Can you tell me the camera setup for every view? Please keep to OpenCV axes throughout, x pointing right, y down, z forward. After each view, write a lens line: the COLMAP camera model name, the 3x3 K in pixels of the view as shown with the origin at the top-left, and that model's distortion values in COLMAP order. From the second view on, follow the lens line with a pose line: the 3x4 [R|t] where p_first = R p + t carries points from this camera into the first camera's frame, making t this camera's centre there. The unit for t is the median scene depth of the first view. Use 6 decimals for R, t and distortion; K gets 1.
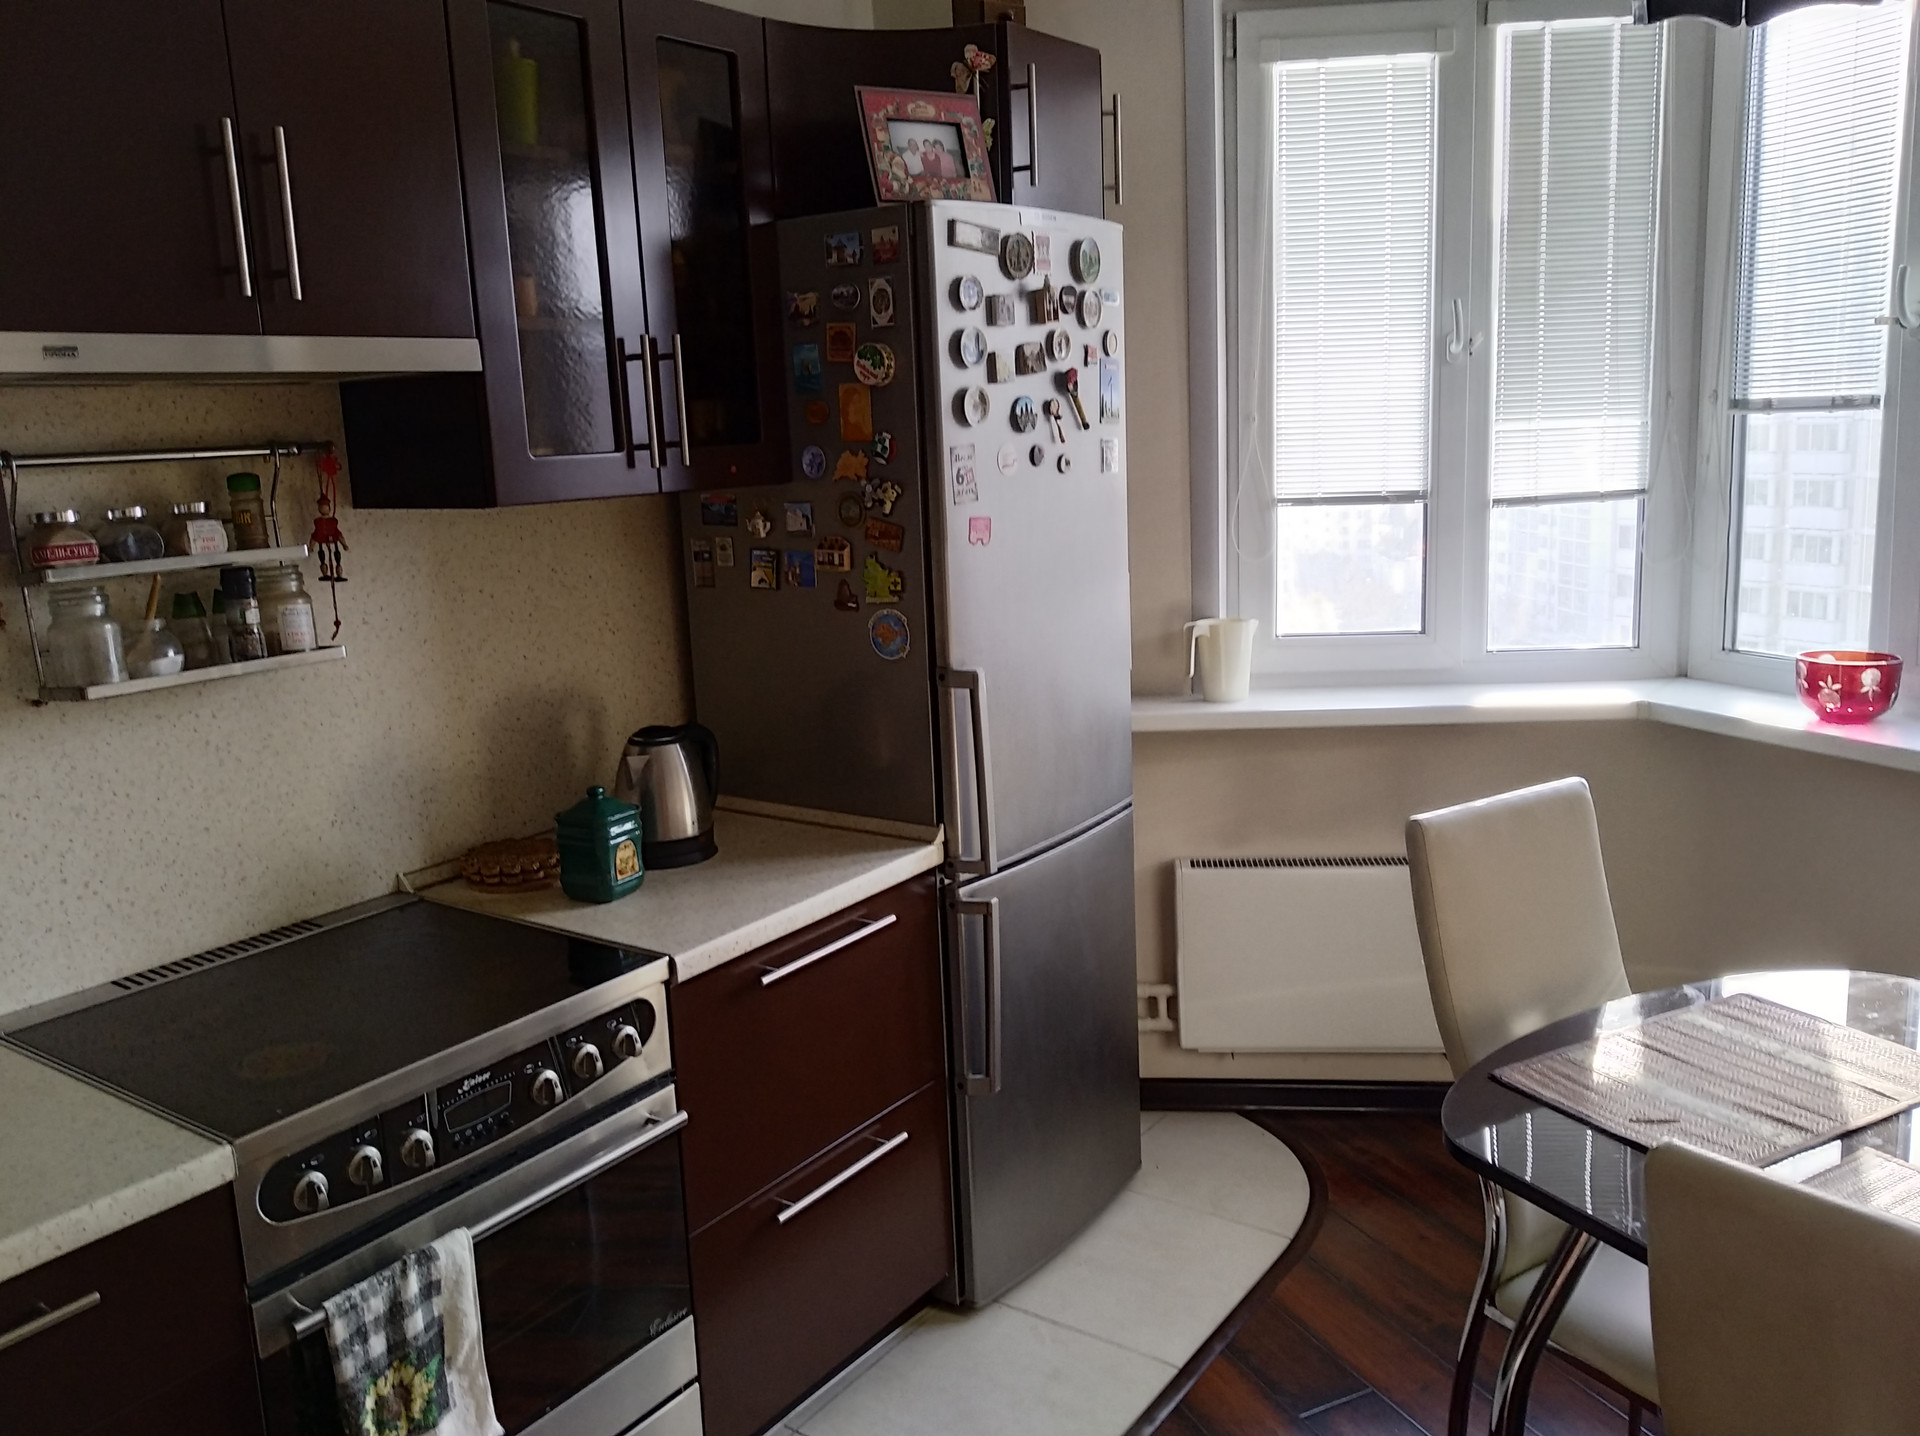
lens RADIAL K [[1465.2, 0, 960.0], [0, 1465.2, 718.0], [0, 0, 1]] dist [0.028986, -0.052240]
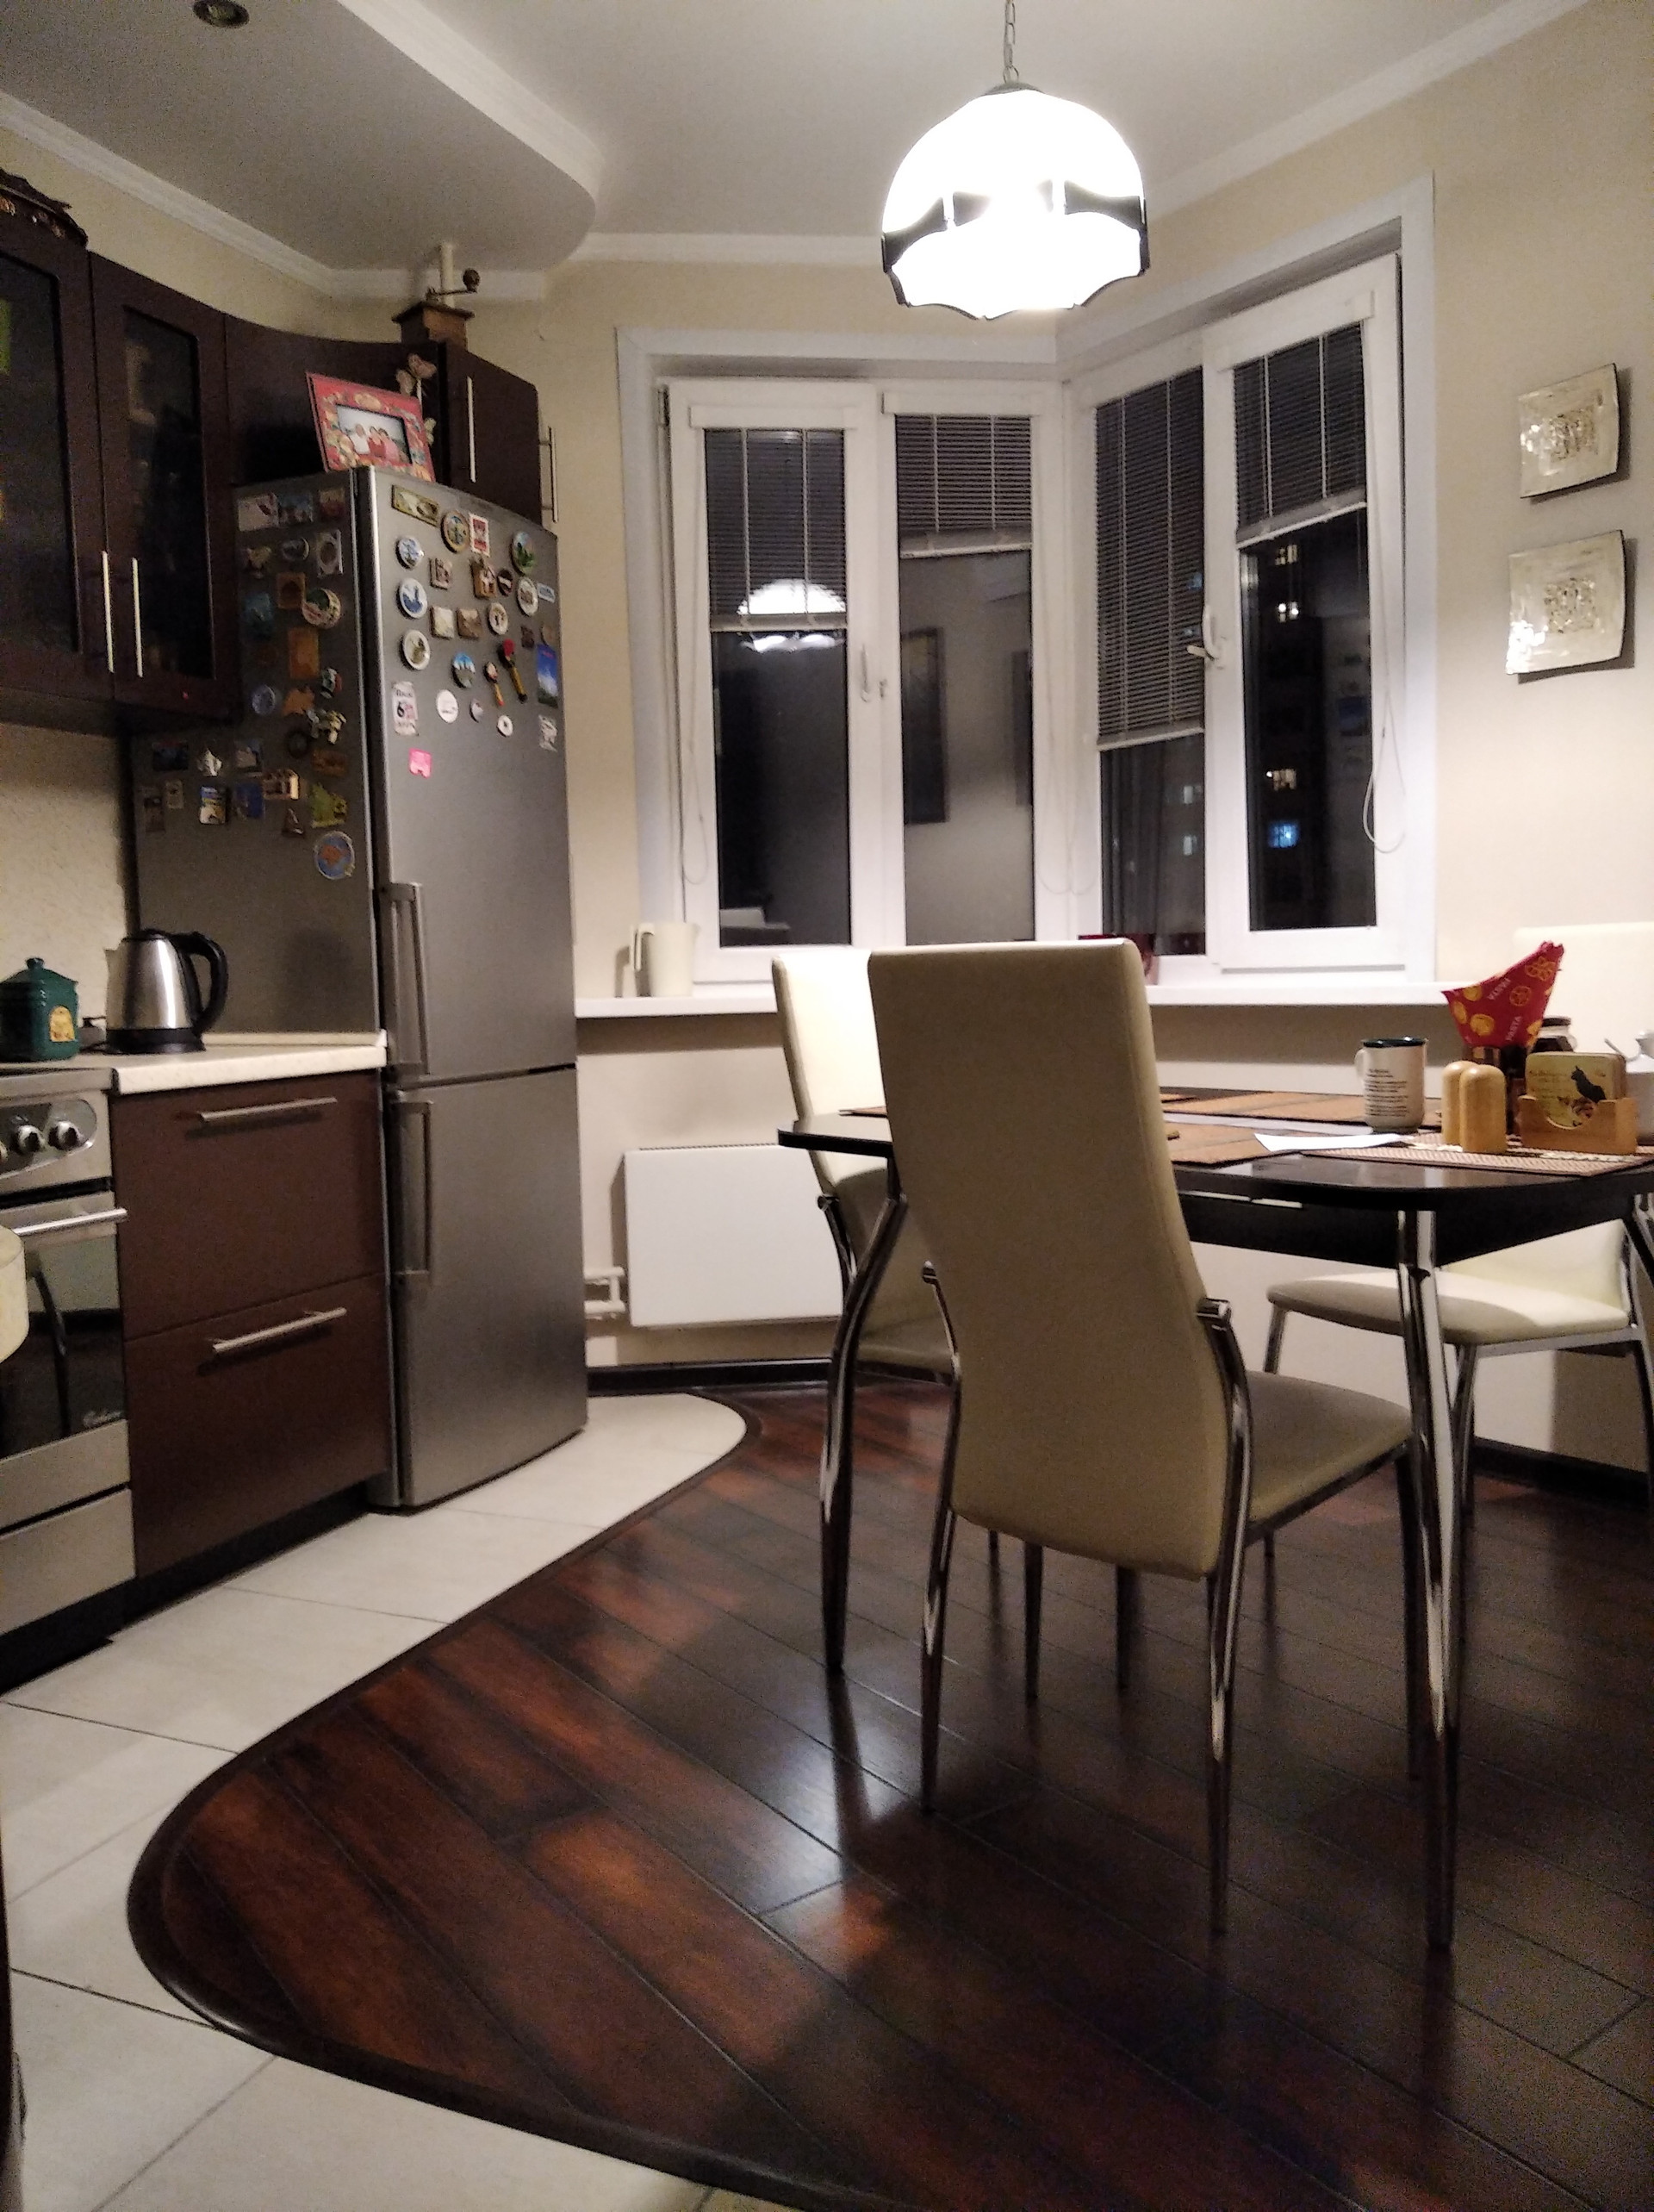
lens RADIAL K [[1687.8, 0, 827.0], [0, 1687.8, 1106.0], [0, 0, 1]] dist [0.028986, -0.052240]
pose [[0.978396, 0.001951, 0.206729, 0.050550], [0.026098, 0.990790, -0.132865, 0.304602], [-0.205084, 0.135390, 0.969335, -0.264719]]
